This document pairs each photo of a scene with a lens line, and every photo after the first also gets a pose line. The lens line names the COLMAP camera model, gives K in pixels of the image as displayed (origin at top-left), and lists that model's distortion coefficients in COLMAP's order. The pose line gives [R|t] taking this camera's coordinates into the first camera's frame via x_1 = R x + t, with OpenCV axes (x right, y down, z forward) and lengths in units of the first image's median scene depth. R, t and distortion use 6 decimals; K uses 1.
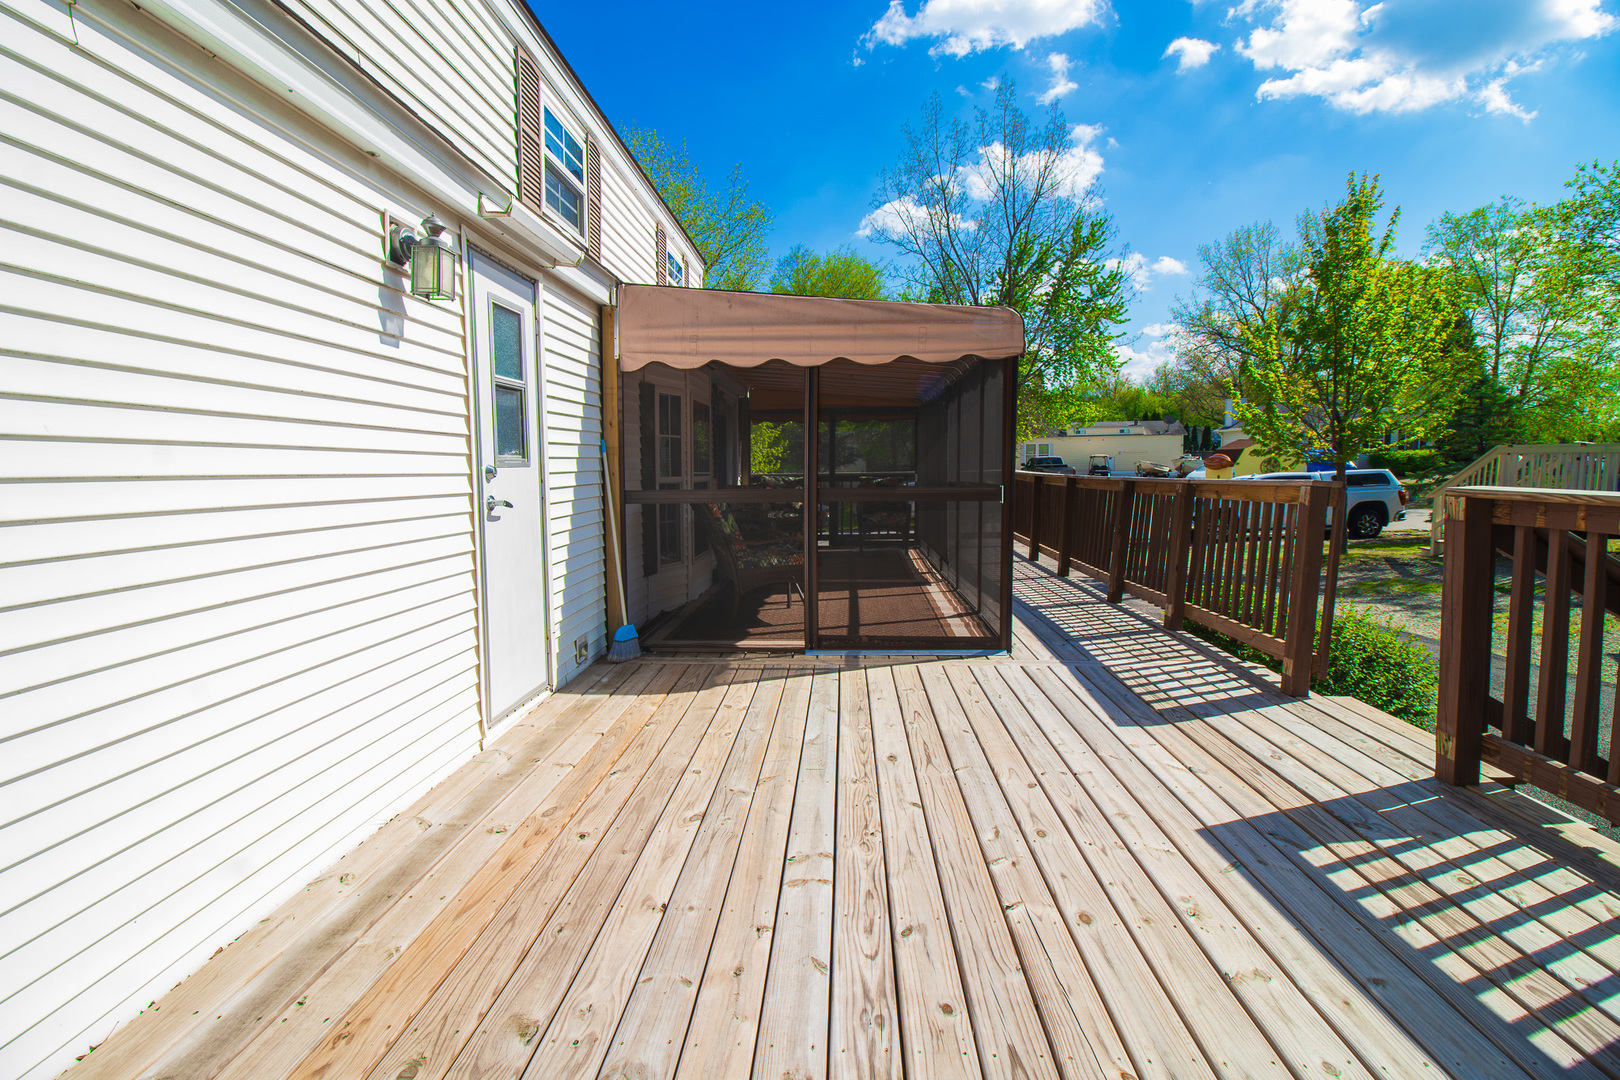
lens RADIAL K [[744.4, 0, 800.9], [0, 744.4, 524.1], [0, 0, 1]] dist [0.000275, -0.014442]
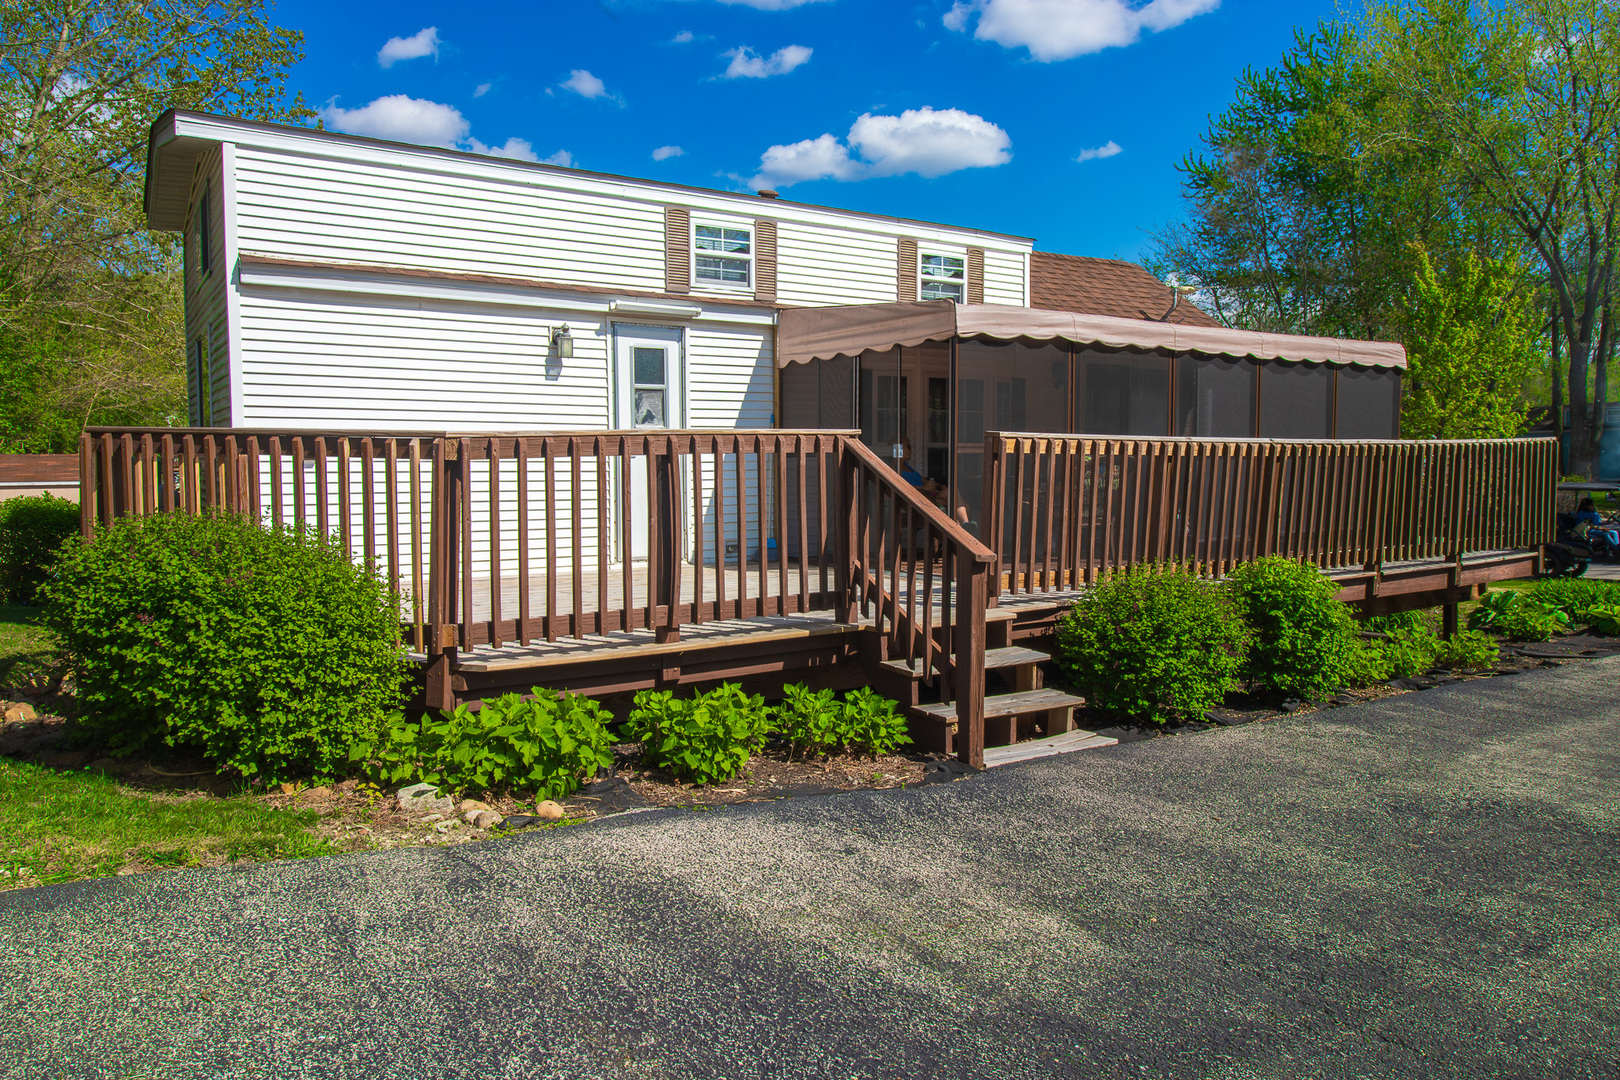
lens RADIAL K [[1149.6, 0, 810.0], [0, 1149.6, 540.0], [0, 0, 1]] dist [0.022802, -0.000591]
pose [[0.599465, 0.054841, -0.798520, 2.105821], [-0.061466, 0.997858, 0.022387, 0.103122], [0.798038, 0.035662, 0.601551, -0.405336]]
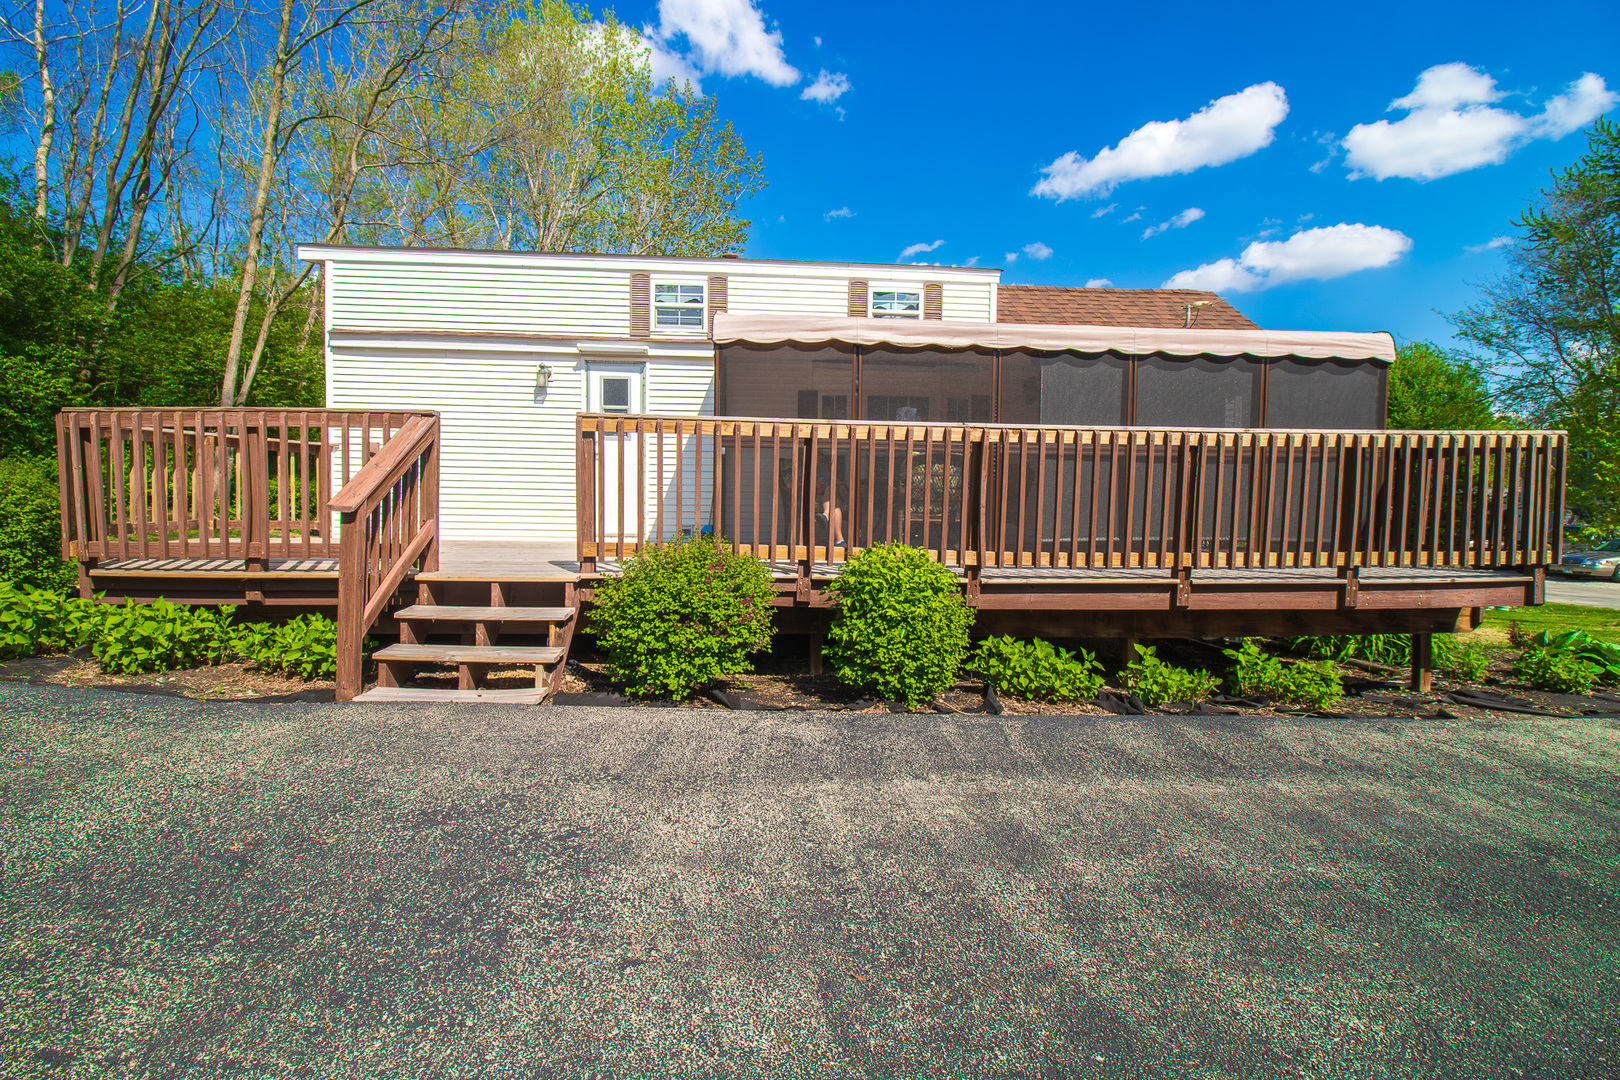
lens RADIAL K [[743.7, 0, 810.0], [0, 743.7, 540.0], [0, 0, 1]] dist [-0.000612, -0.000027]
pose [[0.111326, 0.053783, -0.992327, 2.130045], [-0.094403, 0.994591, 0.043315, 0.084586], [0.989290, 0.088857, 0.115802, 1.331899]]
